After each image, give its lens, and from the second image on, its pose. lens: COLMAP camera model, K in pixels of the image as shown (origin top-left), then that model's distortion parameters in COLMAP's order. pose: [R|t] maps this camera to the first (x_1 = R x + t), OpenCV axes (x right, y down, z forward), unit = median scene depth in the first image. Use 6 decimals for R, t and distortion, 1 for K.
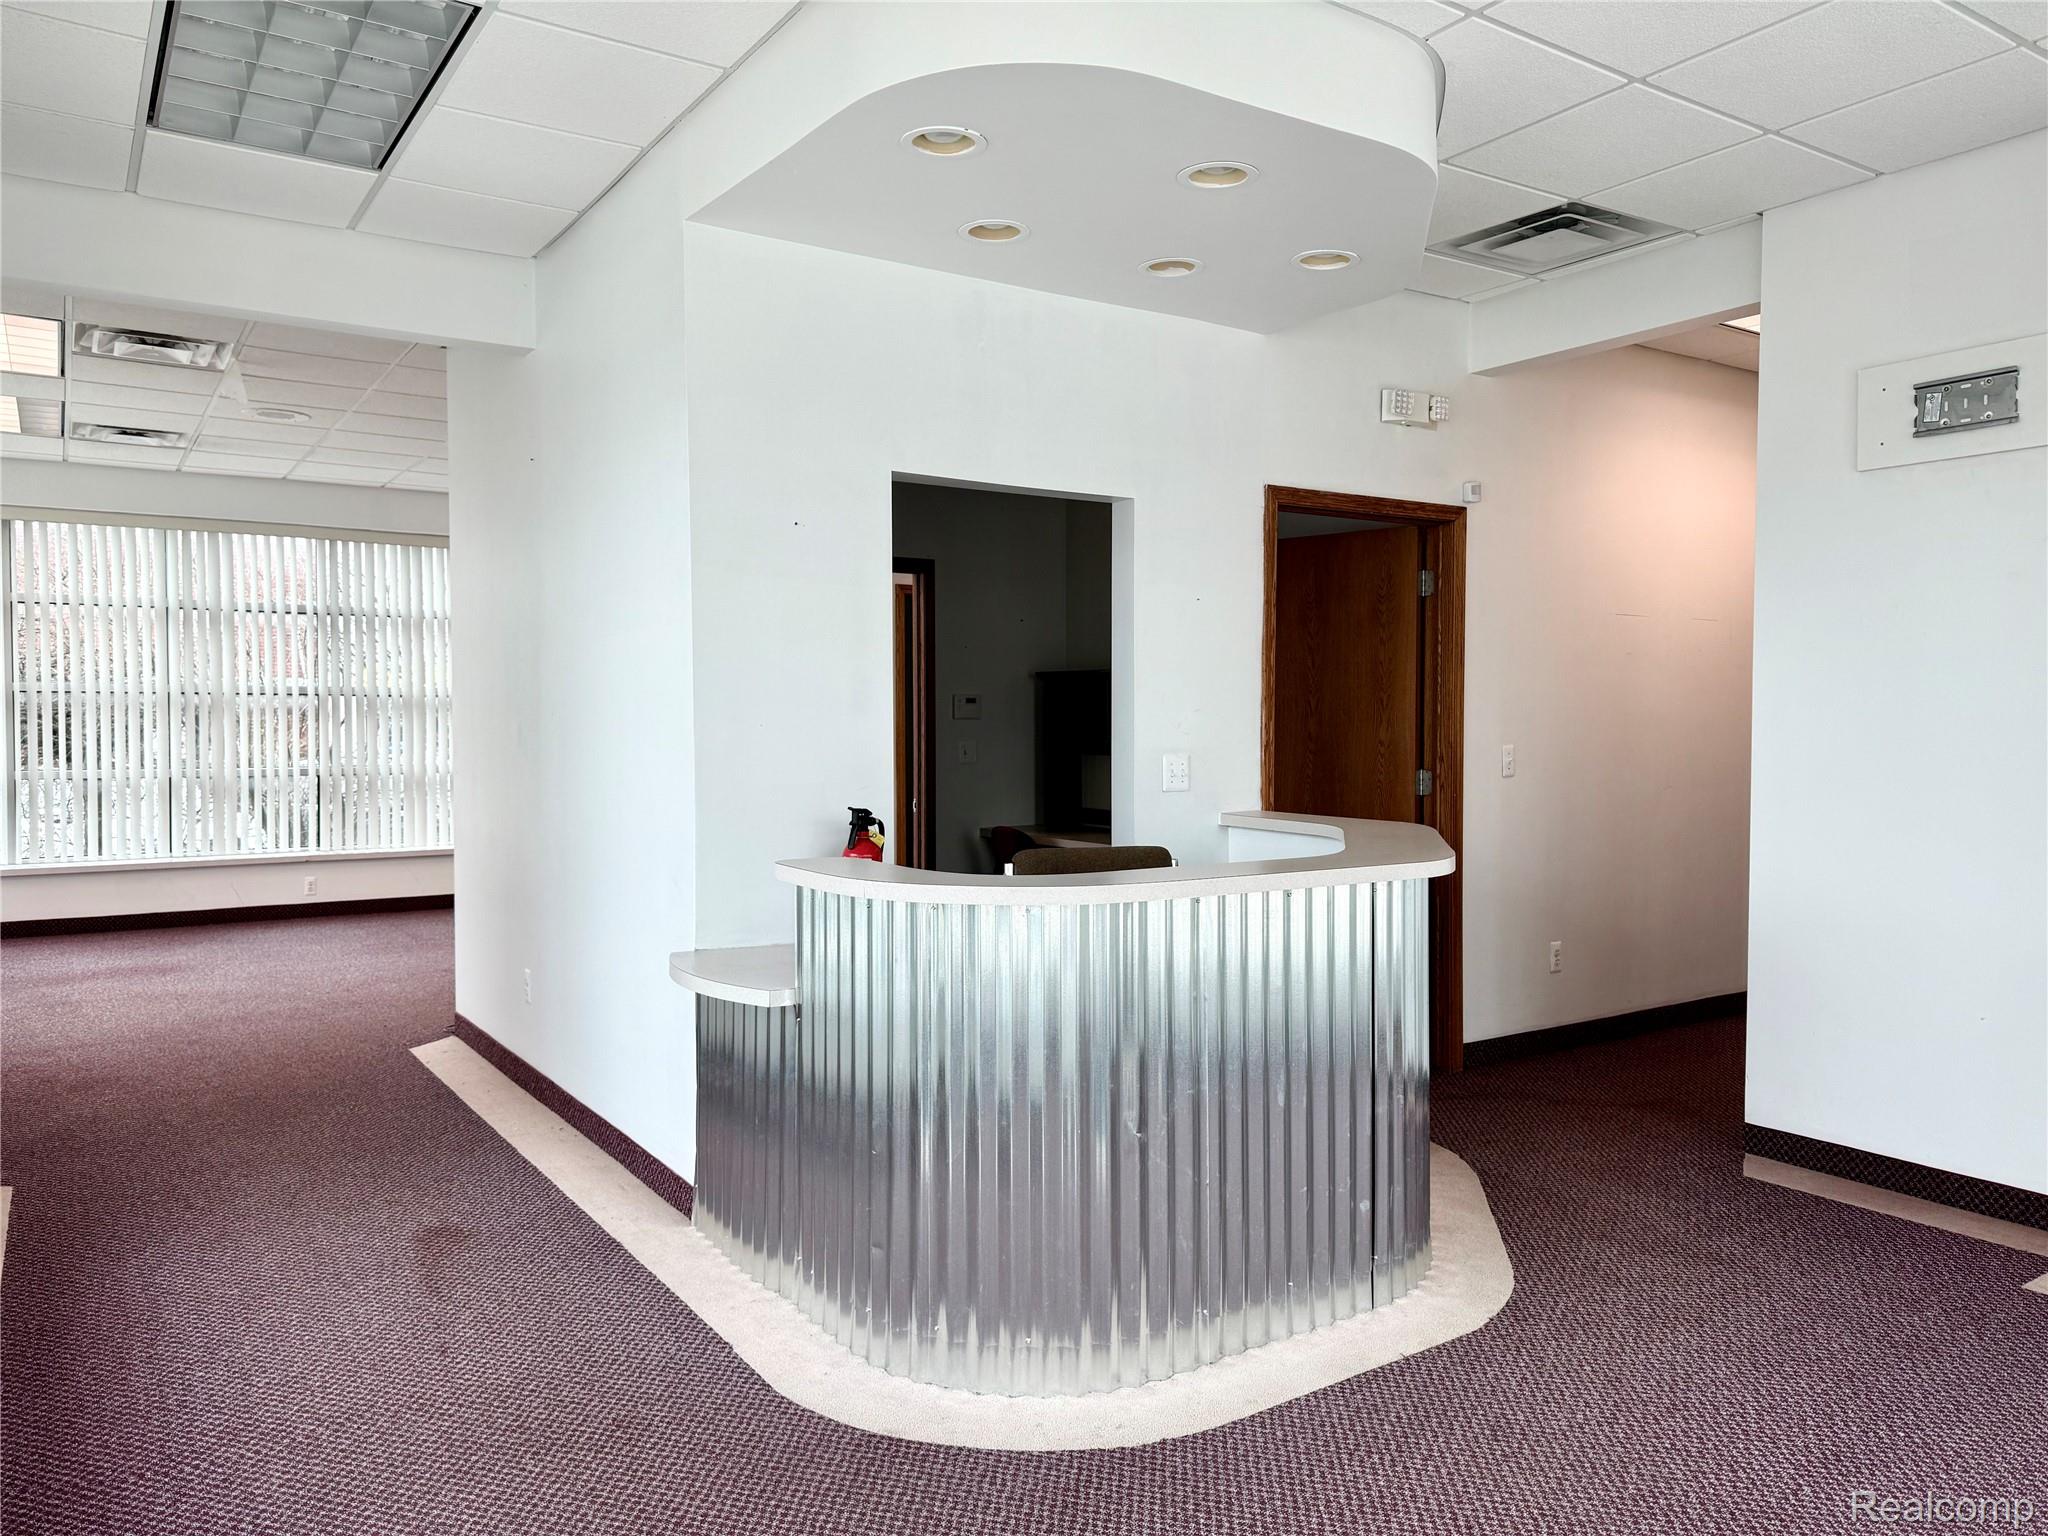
lens RADIAL K [[1476.3, 0, 1024.0], [0, 1476.3, 768.0], [0, 0, 1]] dist [0.072522, -0.060881]
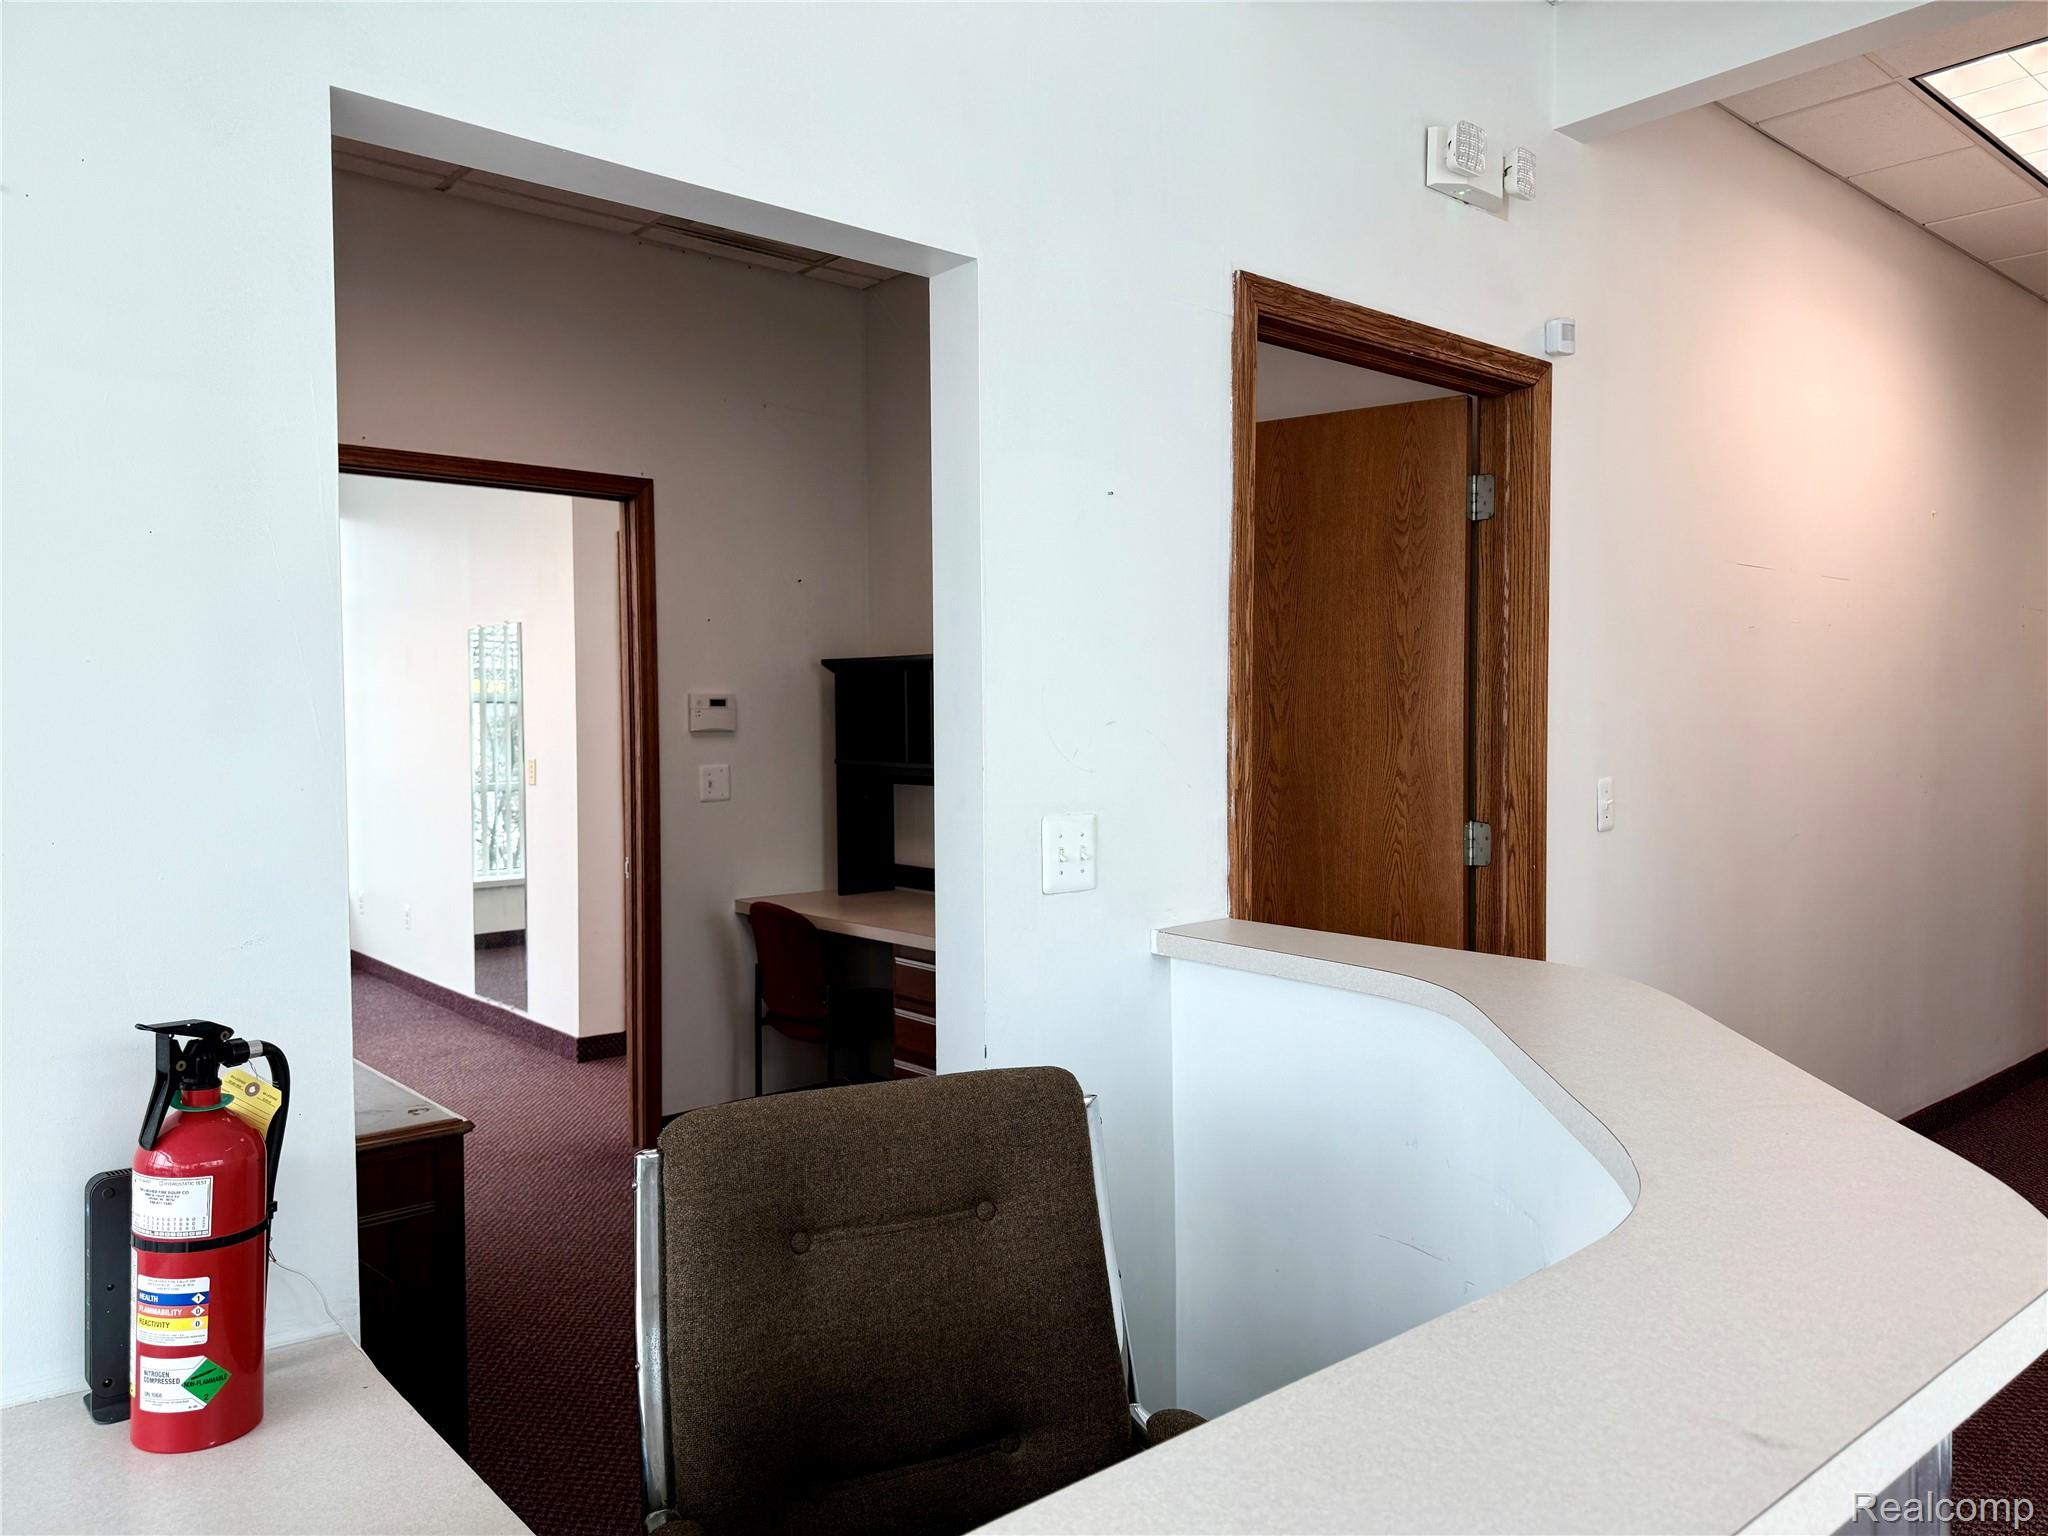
lens RADIAL K [[1476.3, 0, 1024.0], [0, 1476.3, 768.0], [0, 0, 1]] dist [0.072522, -0.060881]
pose [[0.993206, -0.007075, 0.116150, 0.028738], [0.007287, 0.999972, -0.001404, -0.020497], [-0.116137, 0.002241, 0.993231, 0.455036]]
